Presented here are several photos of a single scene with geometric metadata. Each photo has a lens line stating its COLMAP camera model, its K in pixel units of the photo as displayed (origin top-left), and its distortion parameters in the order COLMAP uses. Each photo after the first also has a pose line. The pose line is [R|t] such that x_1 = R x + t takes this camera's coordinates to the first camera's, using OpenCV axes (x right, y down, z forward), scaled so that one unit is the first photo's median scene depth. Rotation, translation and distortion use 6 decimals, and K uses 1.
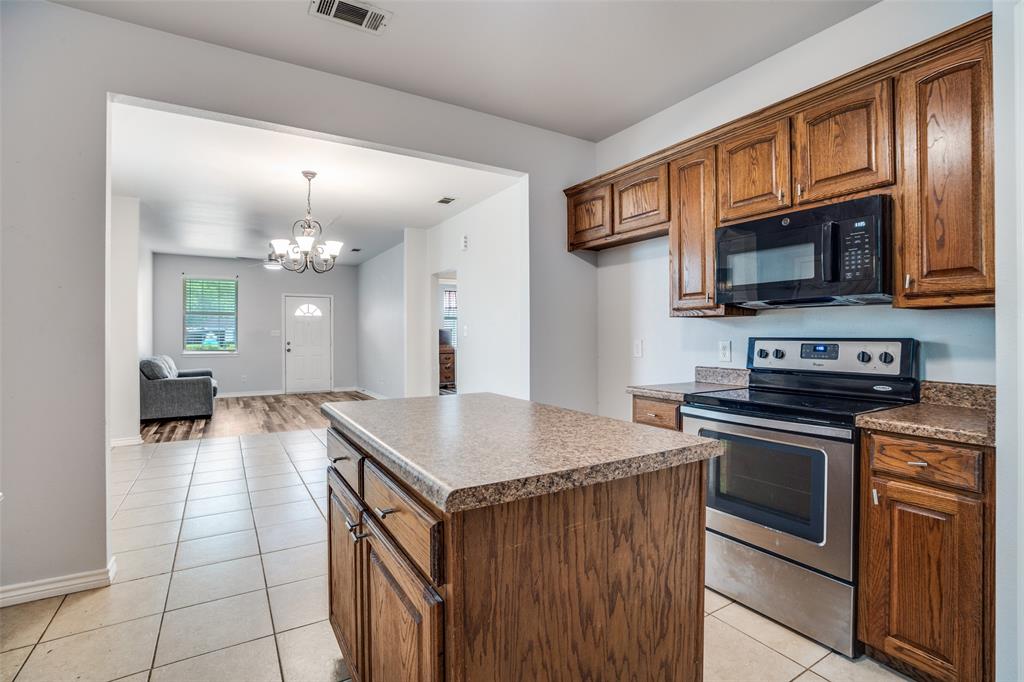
lens RADIAL K [[474.5, 0, 510.5], [0, 474.5, 338.1], [0, 0, 1]] dist [-0.035004, 0.000583]
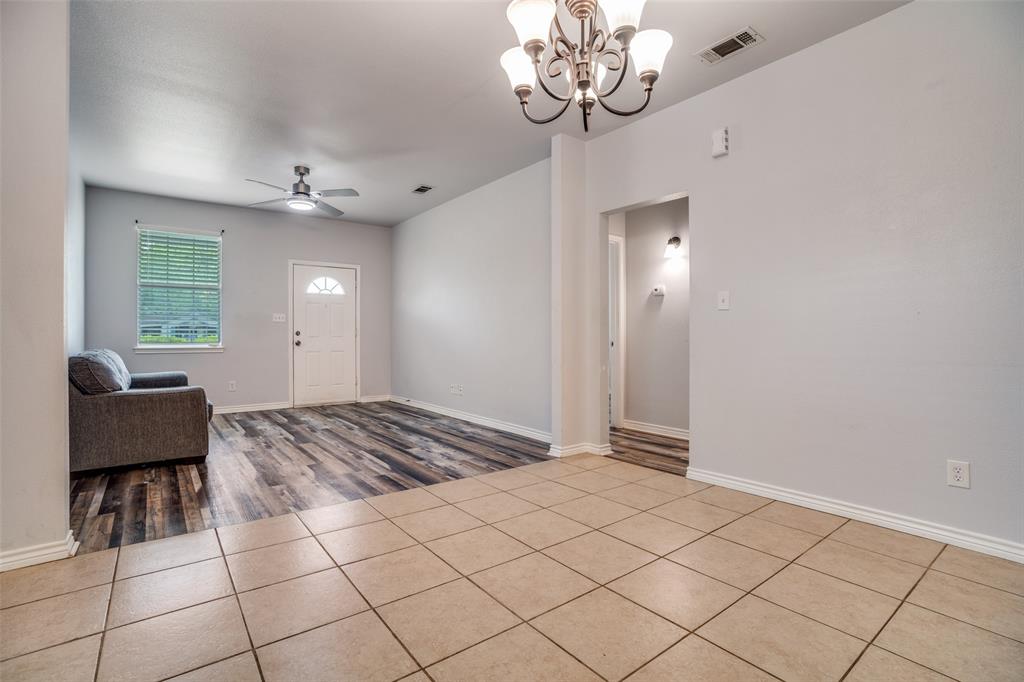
lens RADIAL K [[474.5, 0, 513.9], [0, 474.5, 343.3], [0, 0, 1]] dist [-0.035004, 0.000583]
pose [[0.994550, 0.003551, 0.104198, -0.294944], [-0.004981, 0.999897, 0.013471, 0.019178], [-0.104139, -0.013916, 0.994465, 0.364990]]
